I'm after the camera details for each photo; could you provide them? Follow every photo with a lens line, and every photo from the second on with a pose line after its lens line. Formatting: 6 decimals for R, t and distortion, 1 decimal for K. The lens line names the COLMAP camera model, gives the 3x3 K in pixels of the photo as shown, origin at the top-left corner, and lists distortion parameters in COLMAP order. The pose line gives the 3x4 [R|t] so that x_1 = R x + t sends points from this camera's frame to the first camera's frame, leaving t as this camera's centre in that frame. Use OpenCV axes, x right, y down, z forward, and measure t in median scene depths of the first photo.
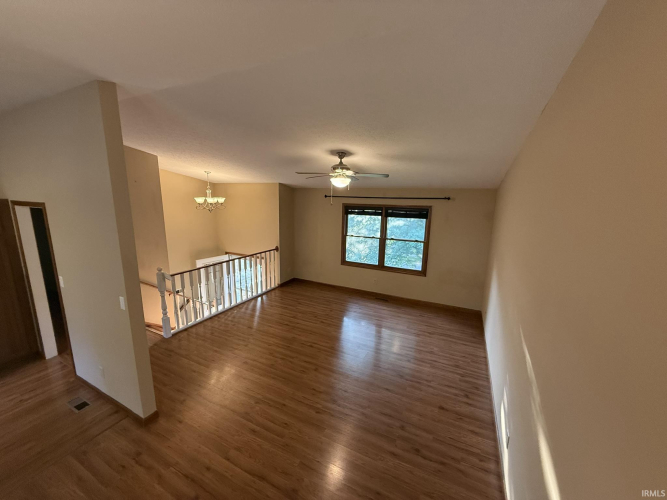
lens RADIAL K [[266.3, 0, 334.9], [0, 266.3, 248.5], [0, 0, 1]] dist [0.001897, 0.000294]
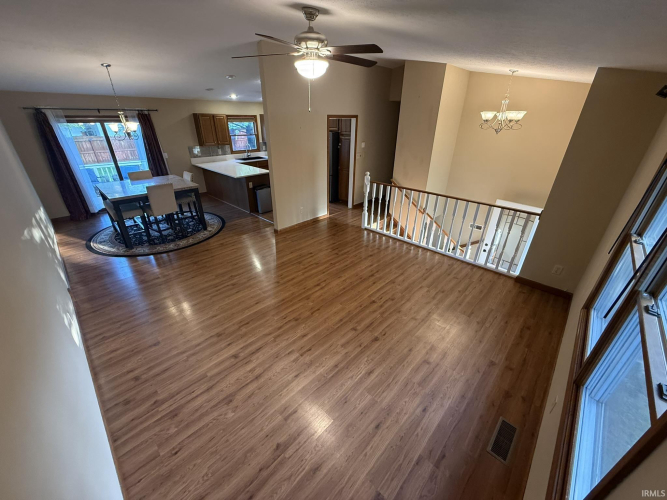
lens RADIAL K [[266.3, 0, 336.5], [0, 266.3, 249.1], [0, 0, 1]] dist [0.001897, 0.000294]
pose [[-0.292235, 0.422096, -0.858157, 0.597942], [-0.191669, 0.853272, 0.484964, -0.189167], [0.936943, 0.306206, -0.168453, 1.120894]]
